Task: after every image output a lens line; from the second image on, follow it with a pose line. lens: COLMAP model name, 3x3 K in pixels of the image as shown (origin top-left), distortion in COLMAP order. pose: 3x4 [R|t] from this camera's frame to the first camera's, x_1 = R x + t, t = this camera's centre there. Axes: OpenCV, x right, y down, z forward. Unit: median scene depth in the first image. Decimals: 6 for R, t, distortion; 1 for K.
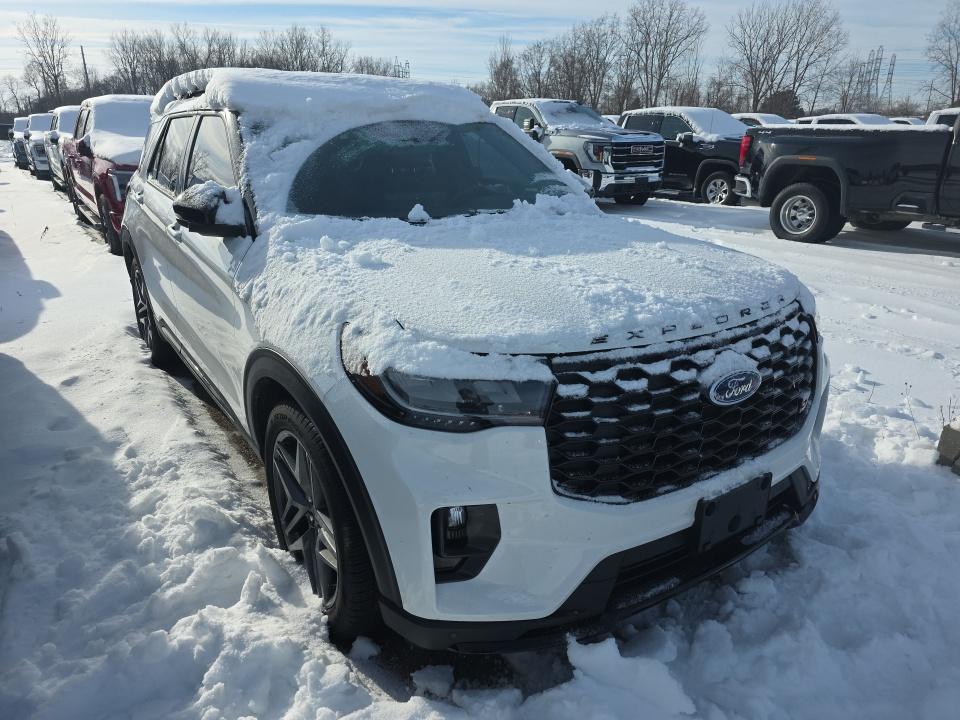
lens RADIAL K [[644.6, 0, 480.0], [0, 644.6, 360.0], [0, 0, 1]] dist [0.045347, -0.038871]
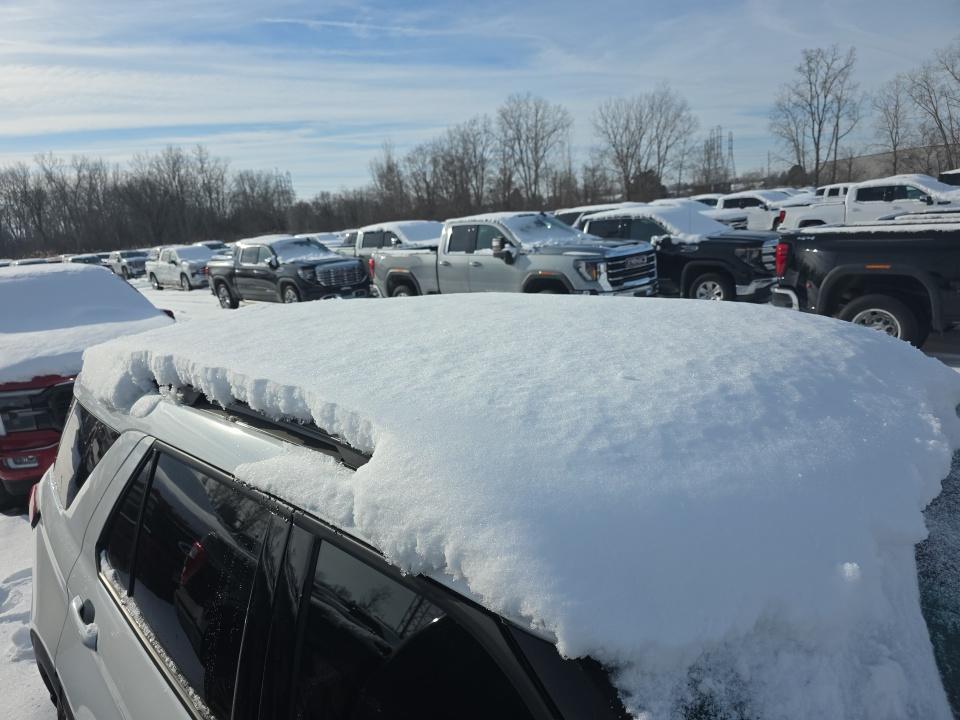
lens RADIAL K [[646.8, 0, 476.2], [0, 646.8, 365.8], [0, 0, 1]] dist [0.043470, -0.037556]
pose [[0.982831, -0.120540, 0.139693, -0.564542], [0.137090, 0.983789, -0.115611, -0.616384], [-0.123493, 0.132776, 0.983423, 0.976918]]
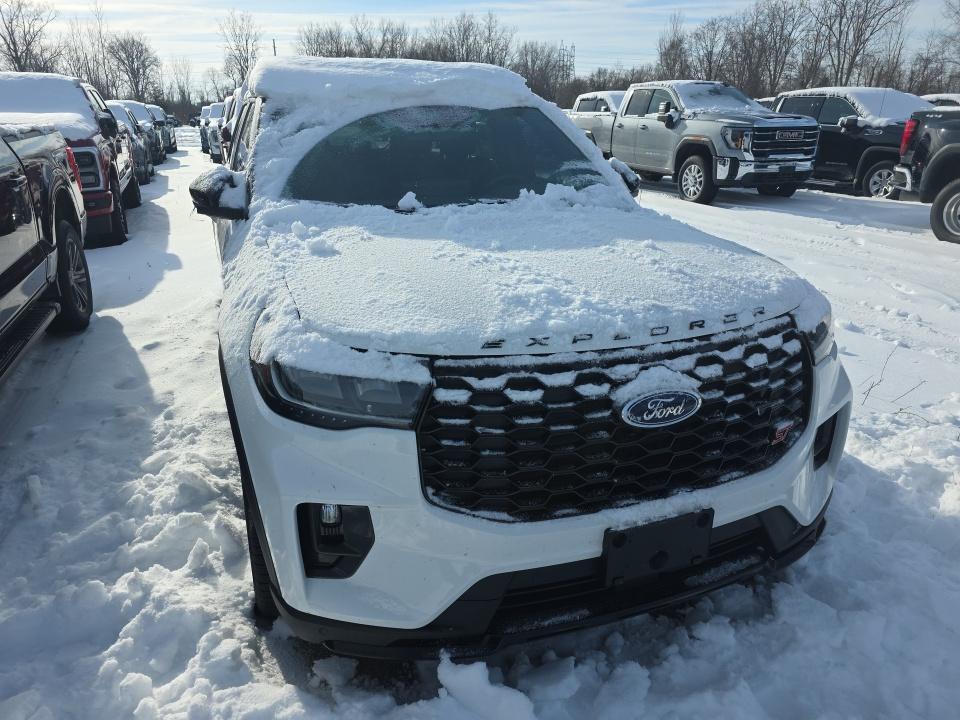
lens RADIAL K [[646.8, 0, 476.2], [0, 646.8, 365.8], [0, 0, 1]] dist [0.043470, -0.037556]
pose [[0.972414, 0.079942, -0.219133, 0.276126], [-0.074122, 0.996646, 0.034667, -0.022990], [0.221170, -0.017468, 0.975079, 0.067024]]
